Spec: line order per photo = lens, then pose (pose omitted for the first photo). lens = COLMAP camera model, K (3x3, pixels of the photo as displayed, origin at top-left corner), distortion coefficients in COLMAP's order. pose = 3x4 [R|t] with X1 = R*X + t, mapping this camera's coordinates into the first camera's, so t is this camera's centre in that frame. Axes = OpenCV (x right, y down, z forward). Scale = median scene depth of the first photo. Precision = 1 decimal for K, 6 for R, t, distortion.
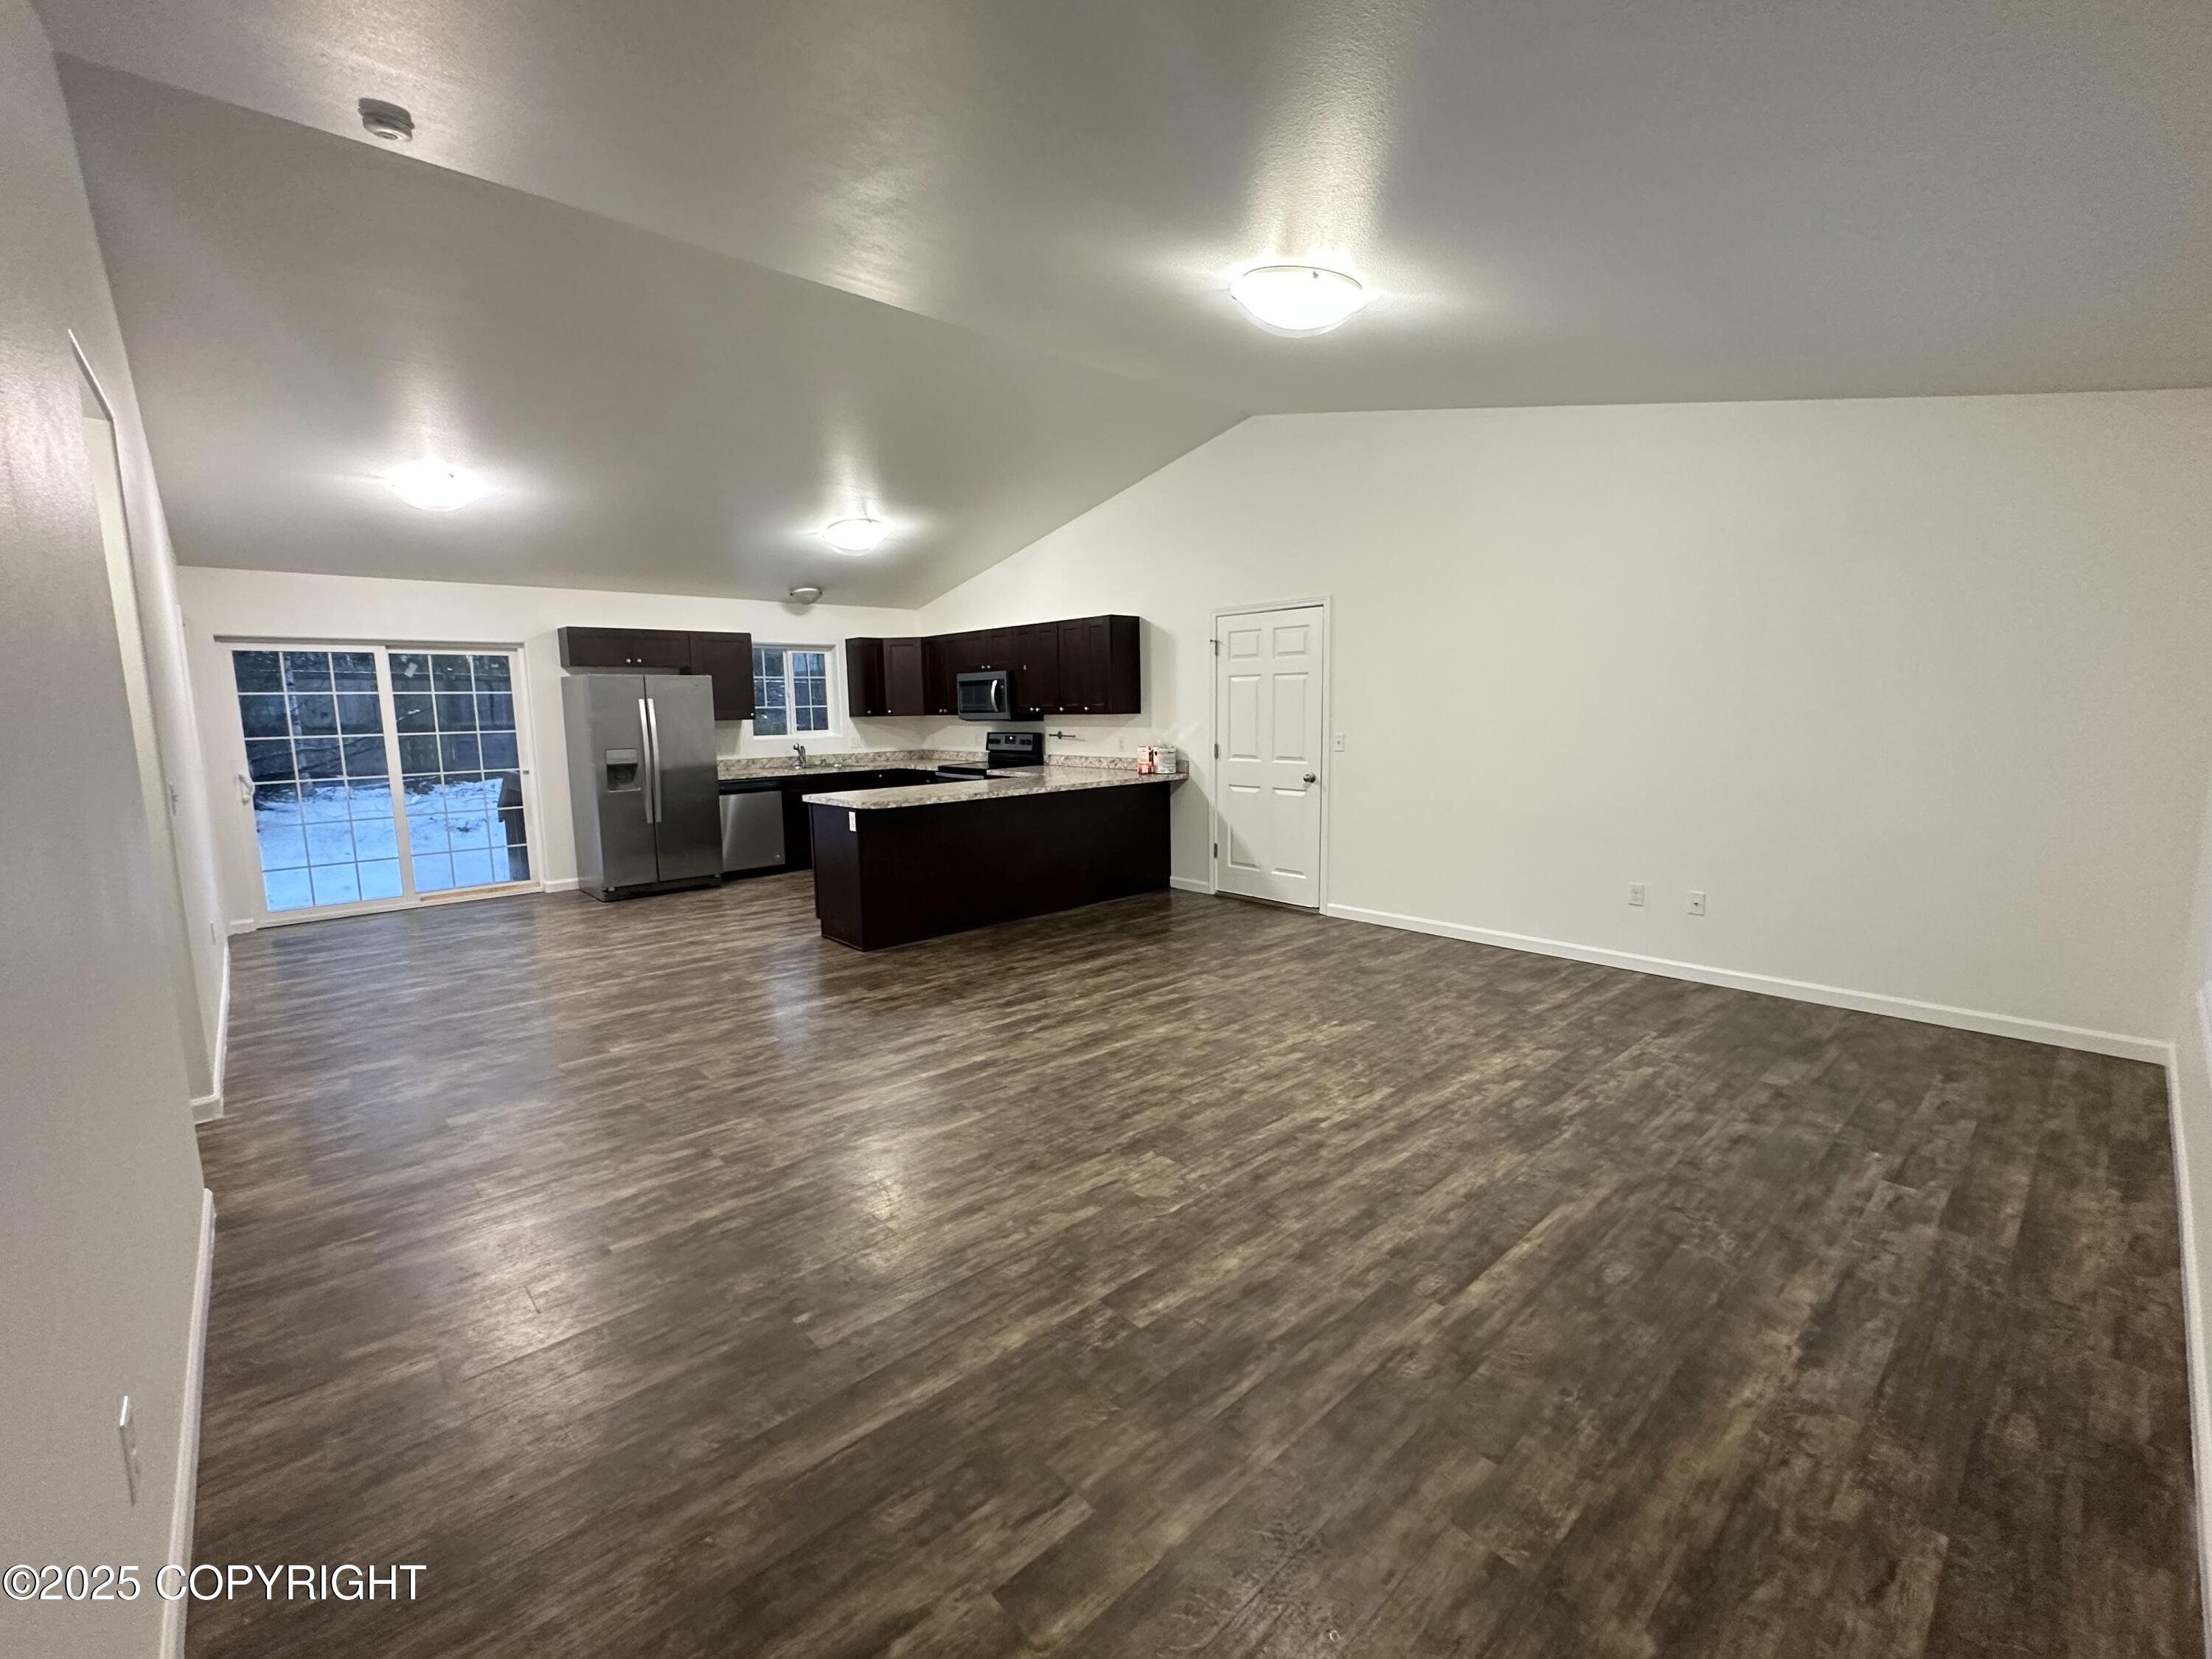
lens RADIAL K [[942.9, 0, 1113.1], [0, 942.9, 828.5], [0, 0, 1]] dist [-0.000668, 0.000490]
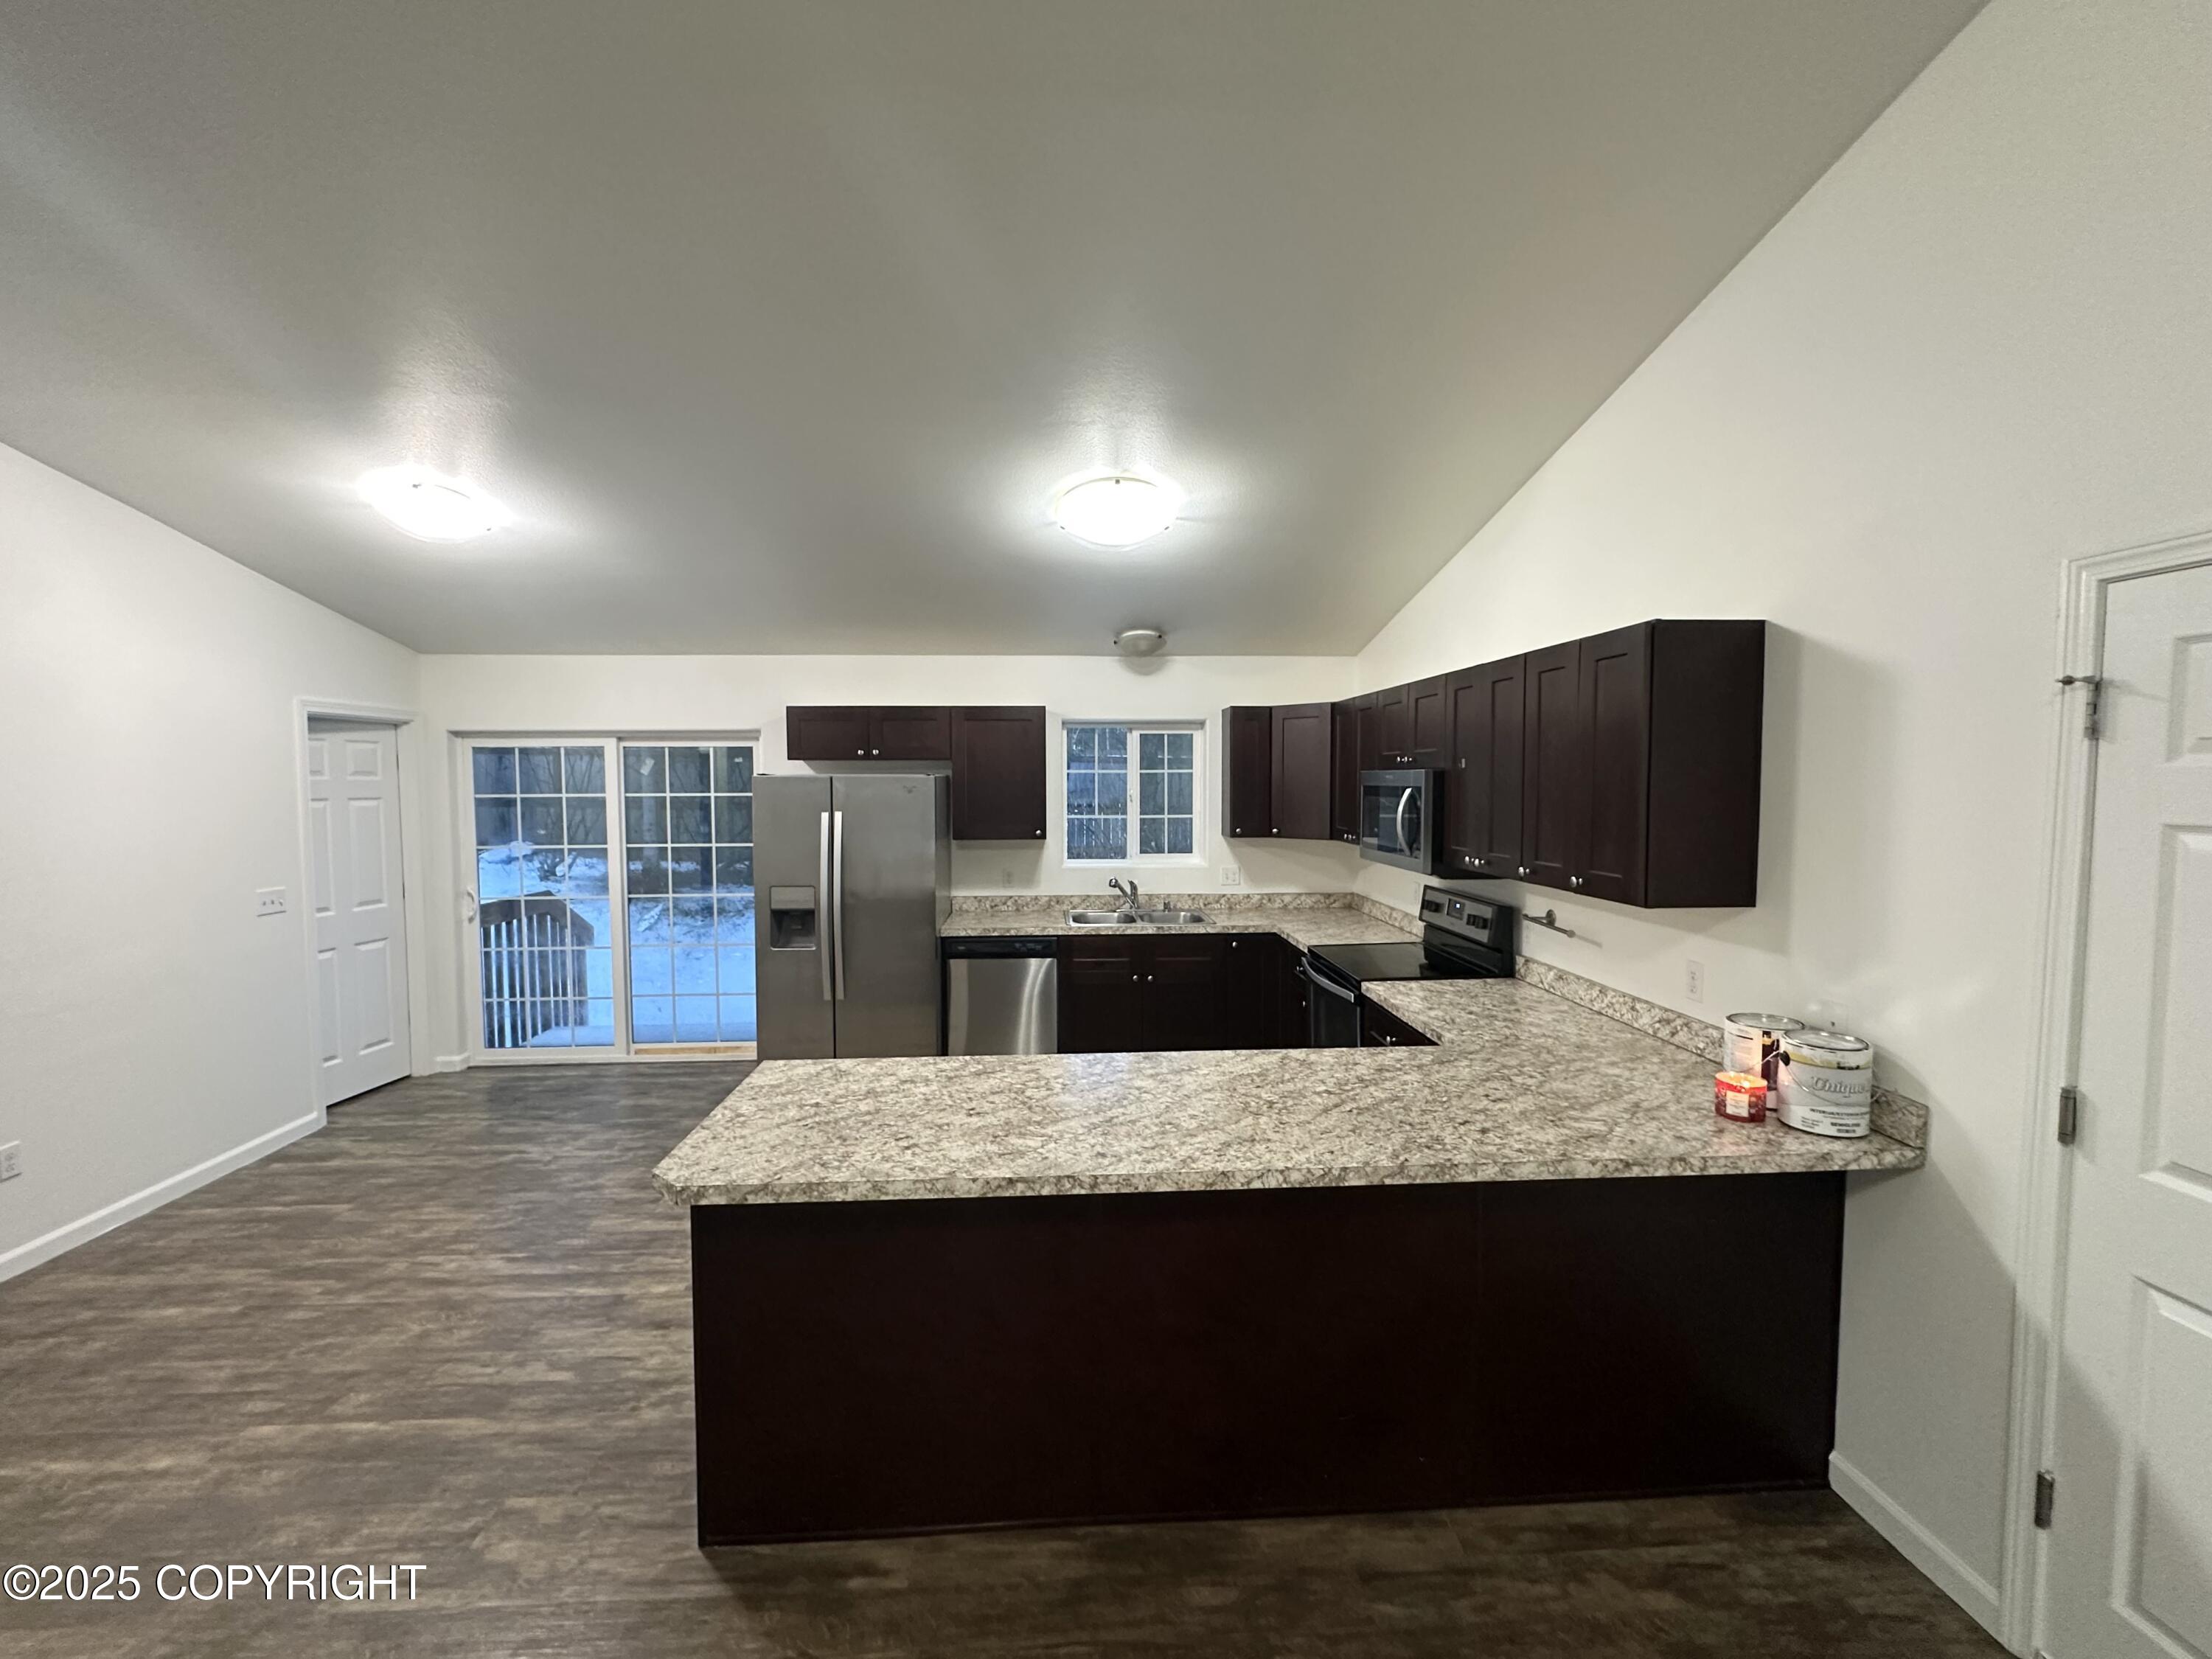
lens RADIAL K [[942.9, 0, 1104.3], [0, 942.9, 829.7], [0, 0, 1]] dist [-0.000668, 0.000490]
pose [[0.771333, 0.050909, -0.634392, 0.064414], [-0.093837, 0.994998, -0.034246, -0.121017], [0.629476, 0.085945, 0.772252, 0.618128]]
